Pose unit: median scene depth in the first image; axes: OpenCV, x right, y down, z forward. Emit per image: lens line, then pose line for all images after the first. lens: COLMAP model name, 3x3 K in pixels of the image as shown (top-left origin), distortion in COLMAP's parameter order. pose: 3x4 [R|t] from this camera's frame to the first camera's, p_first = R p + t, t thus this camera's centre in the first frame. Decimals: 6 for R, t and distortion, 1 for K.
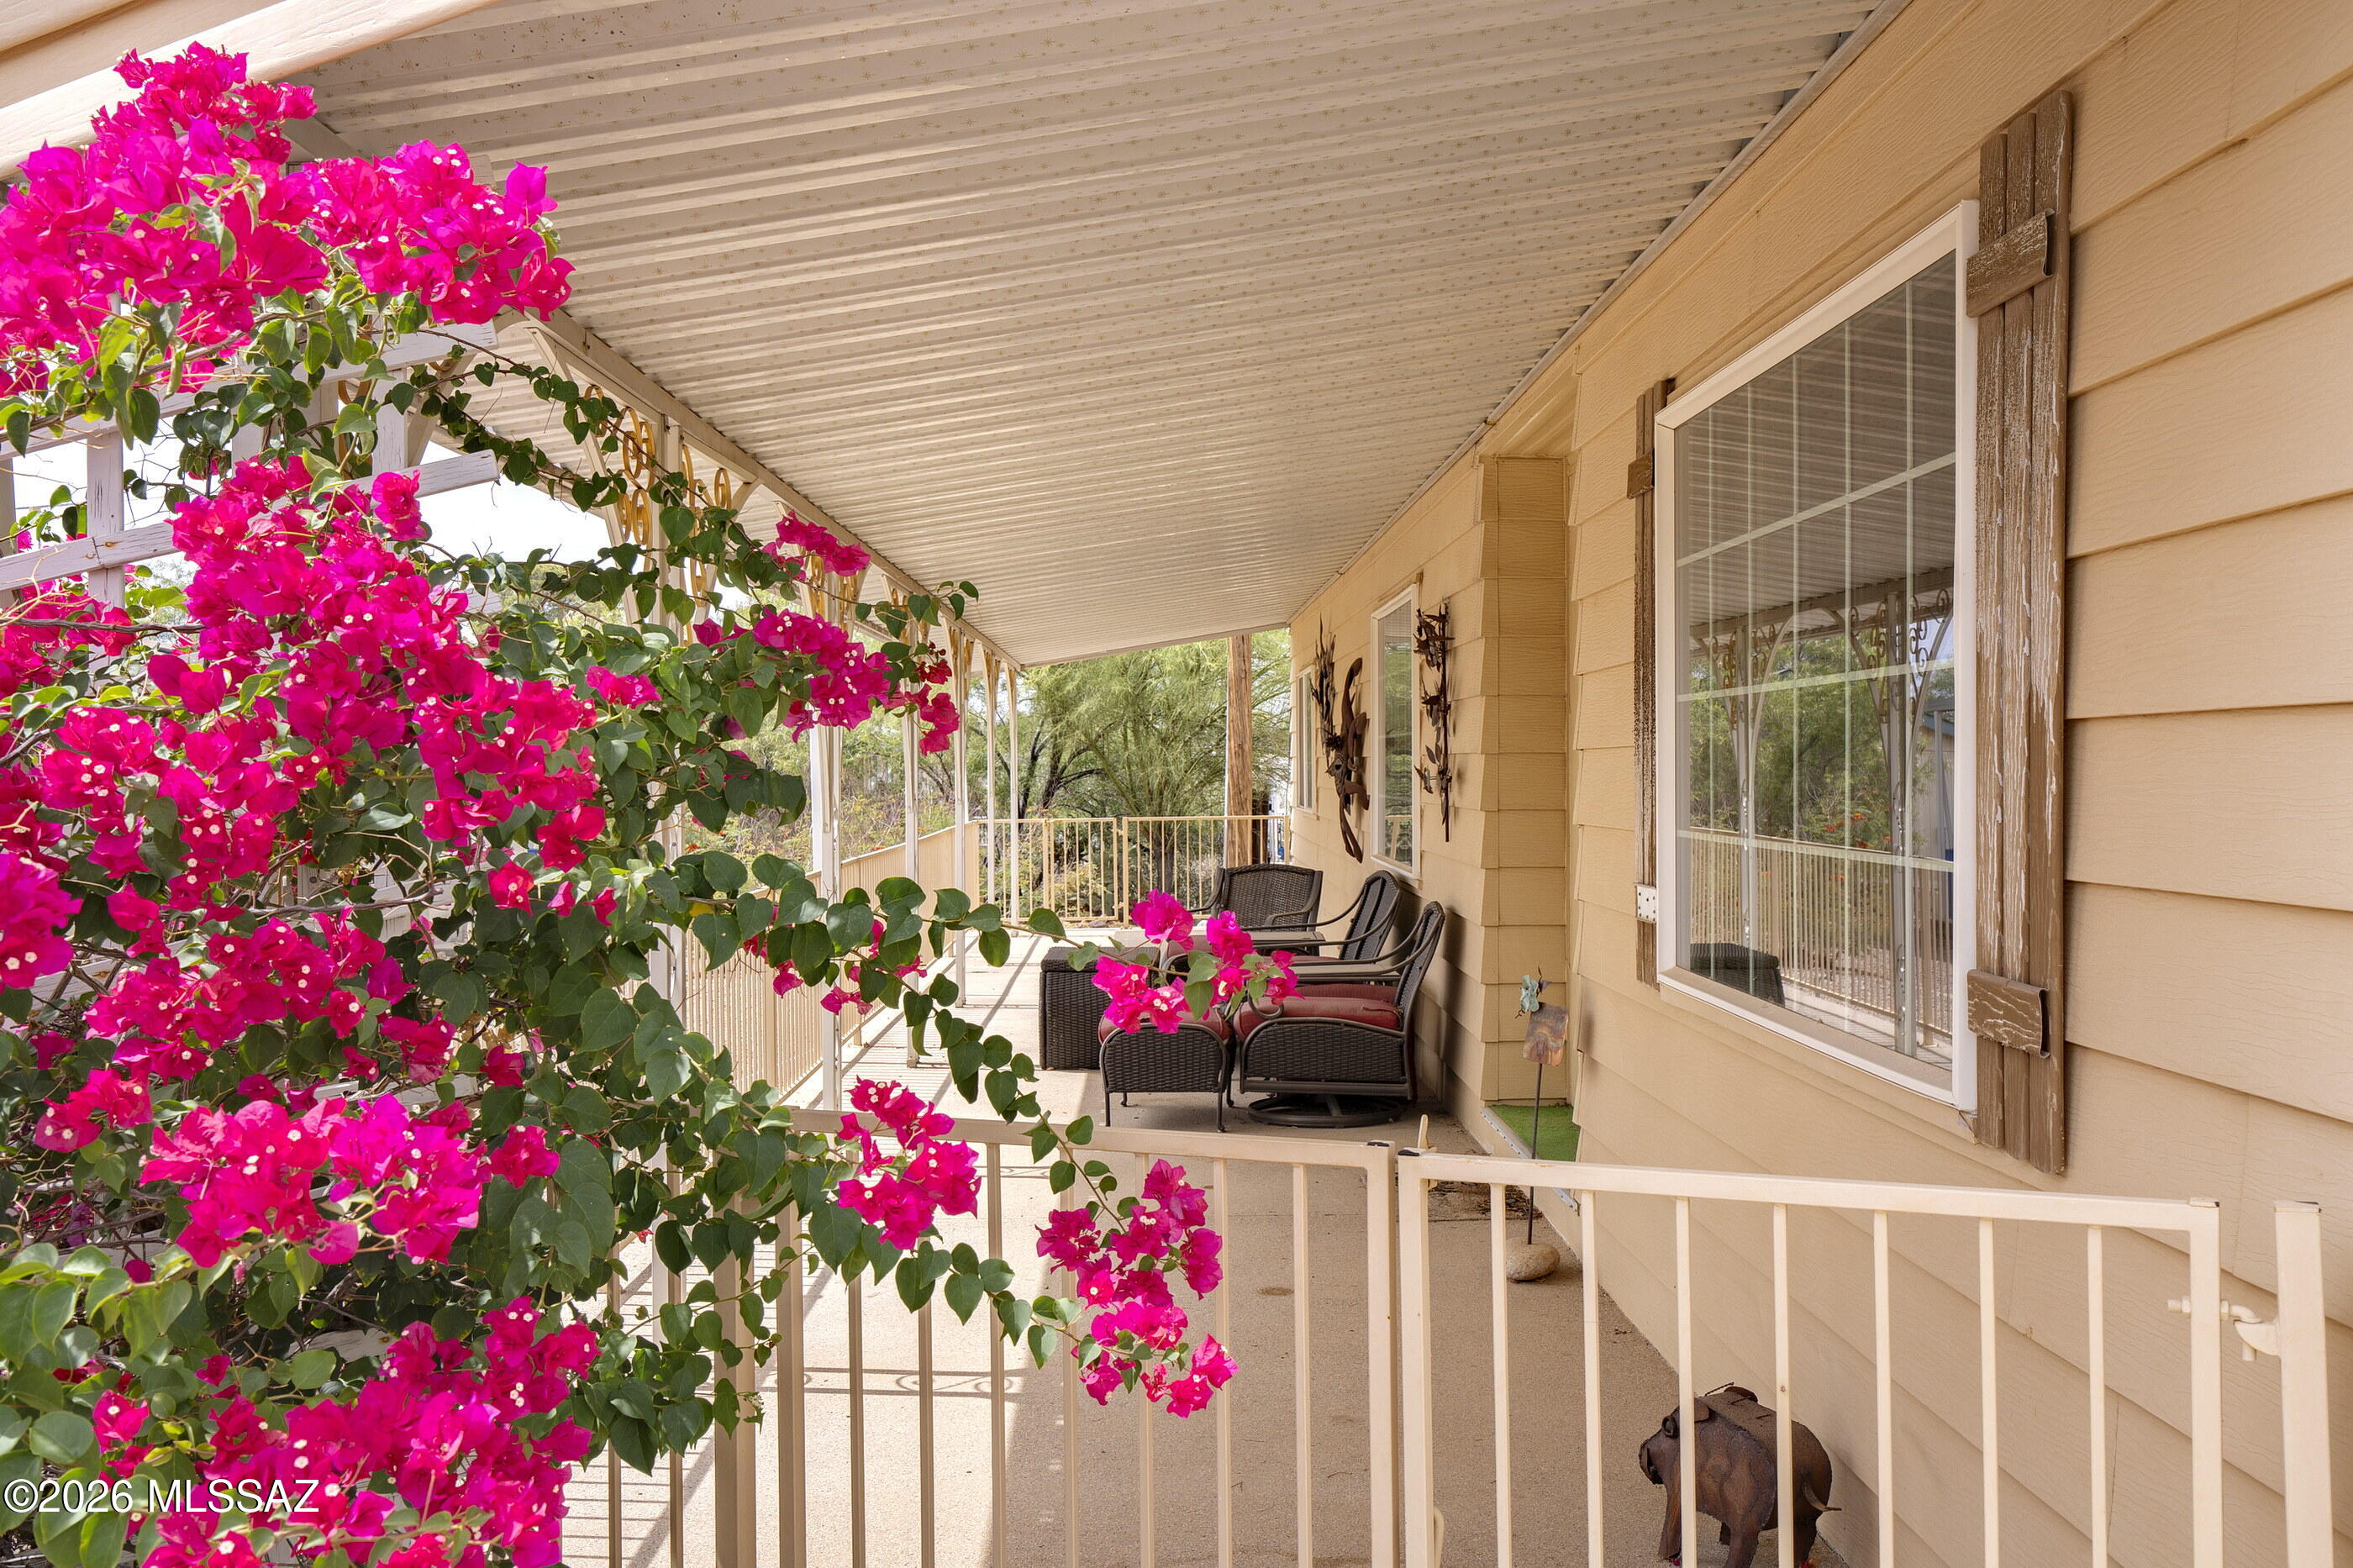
lens RADIAL K [[2317.2, 0, 1176.5], [0, 2317.2, 784.0], [0, 0, 1]] dist [0.003036, 0.000684]
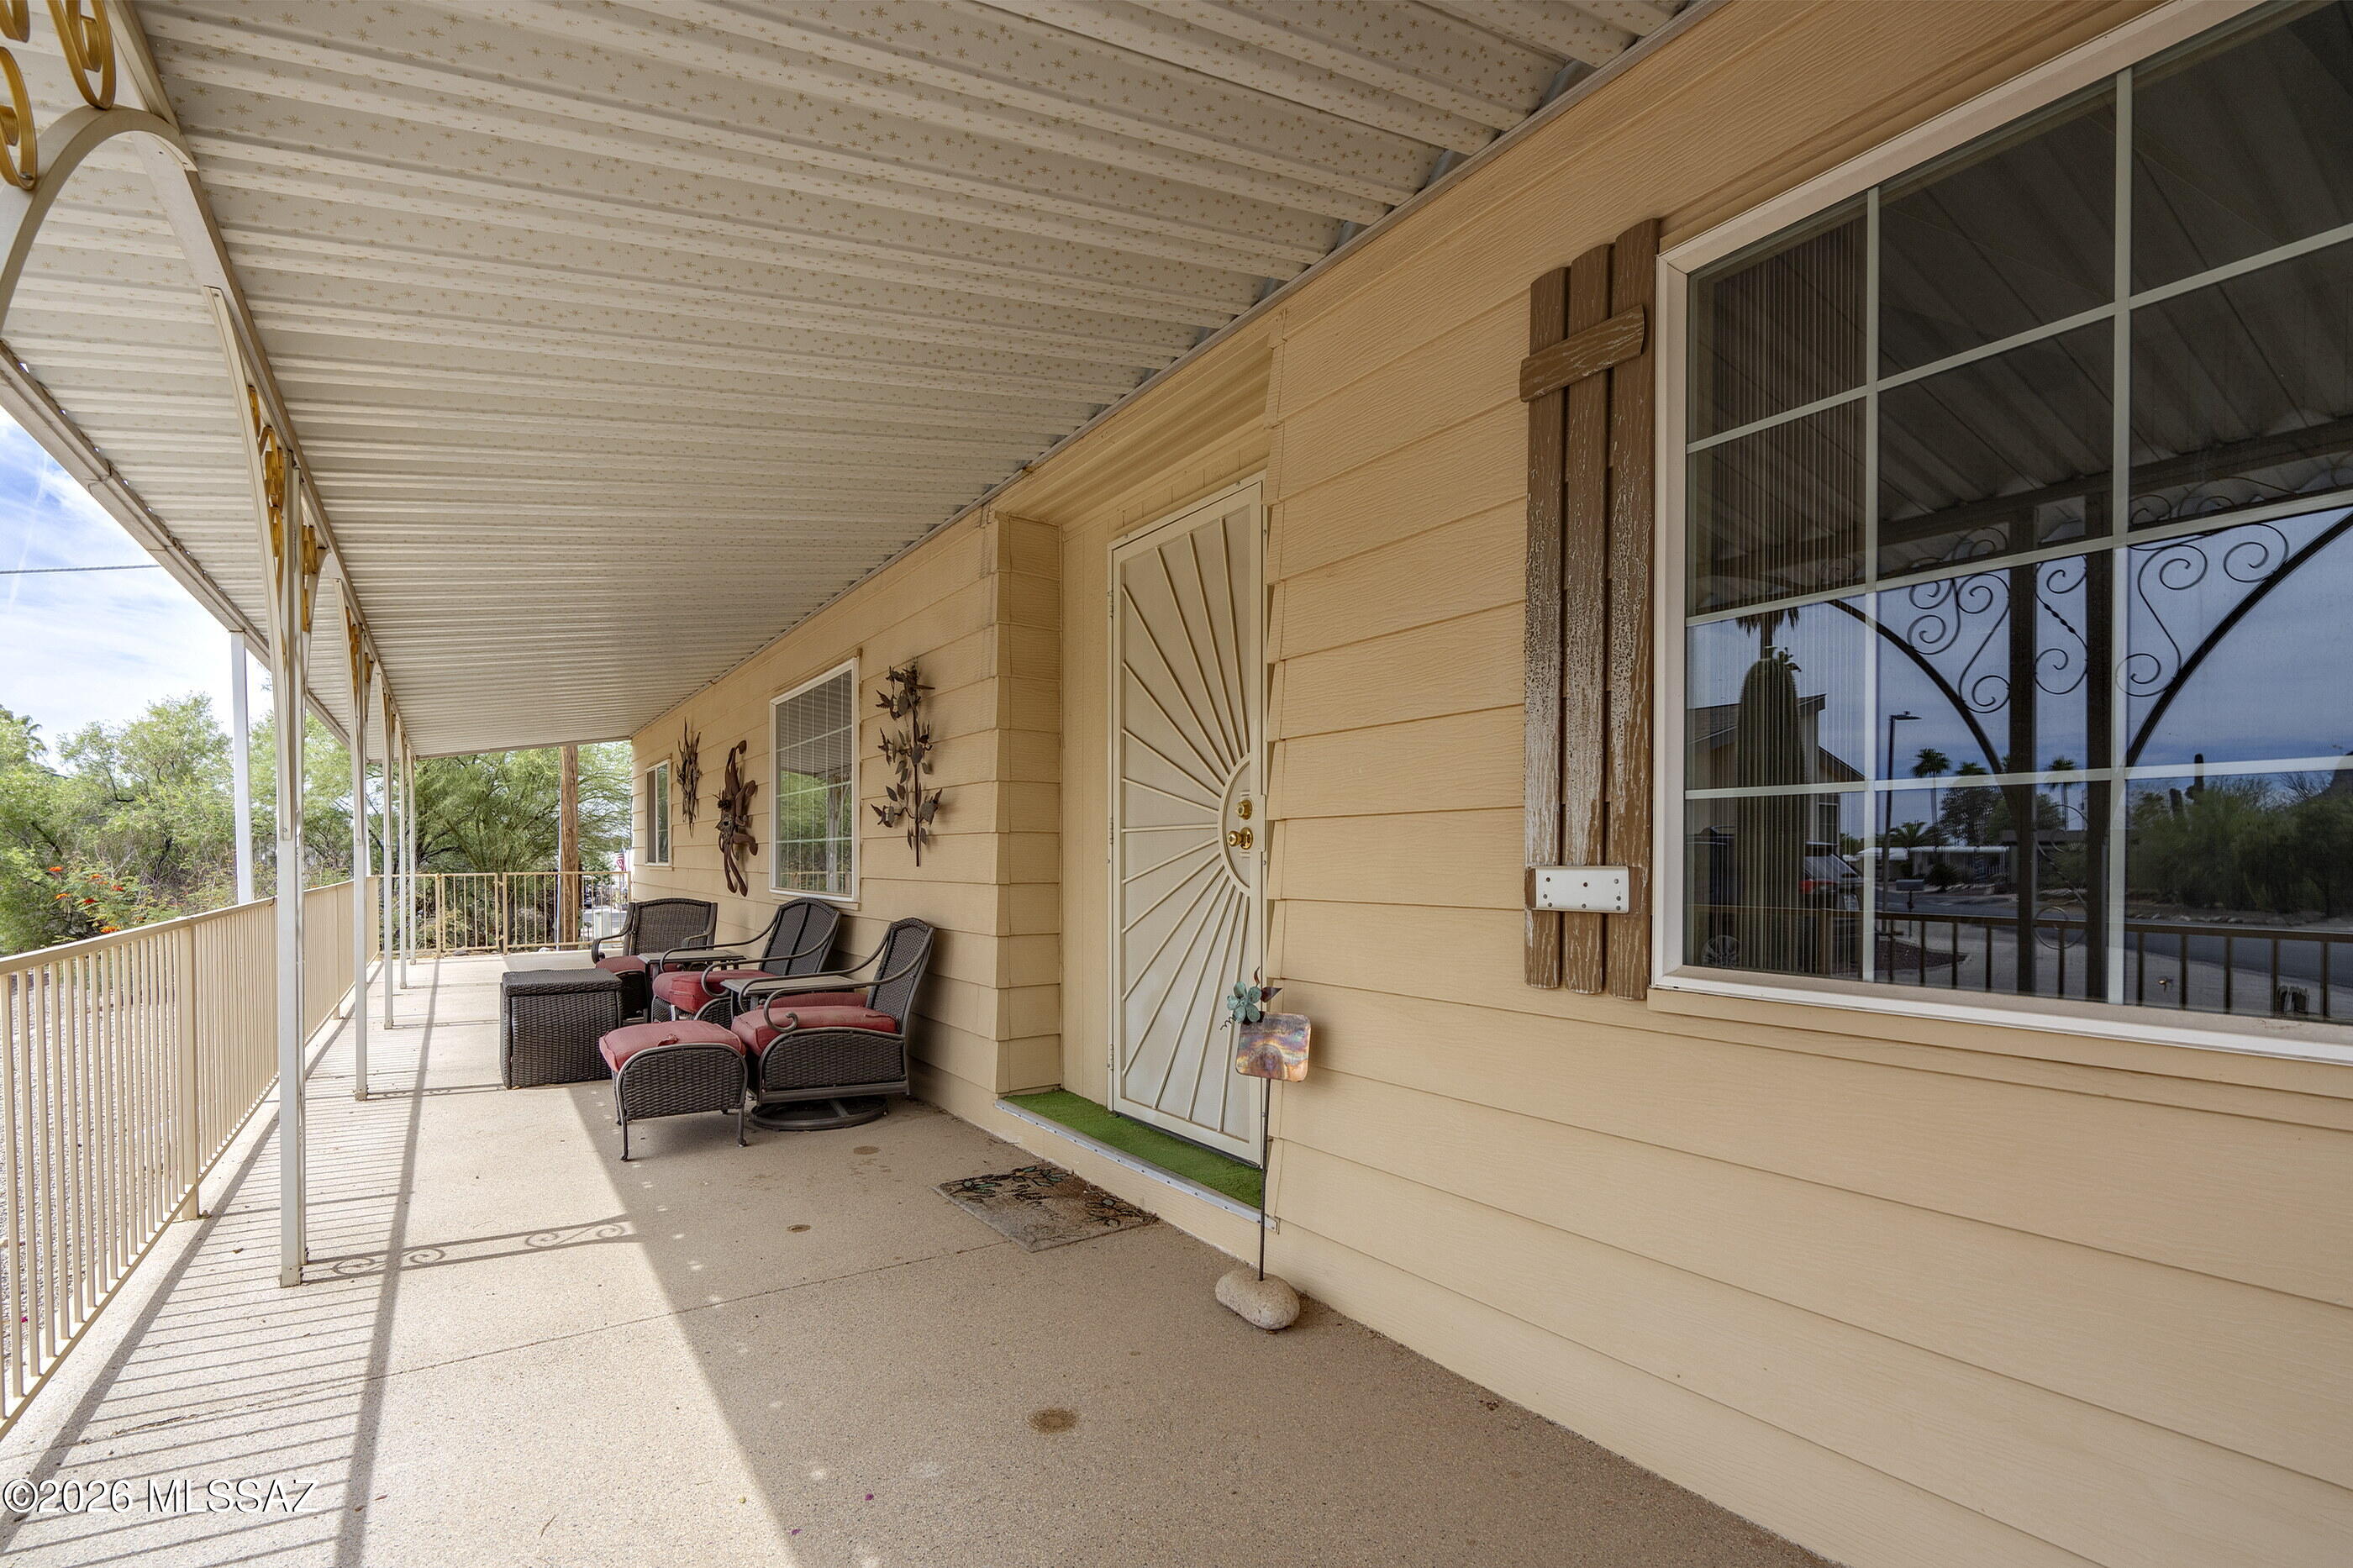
lens RADIAL K [[1223.3, 0, 1174.3], [0, 1223.3, 867.3], [0, 0, 1]] dist [-0.003997, -0.000394]
pose [[0.868983, 0.001714, 0.494838, -0.072043], [-0.001222, 0.999998, -0.001317, 0.024641], [-0.494840, 0.000540, 0.868984, 0.385438]]
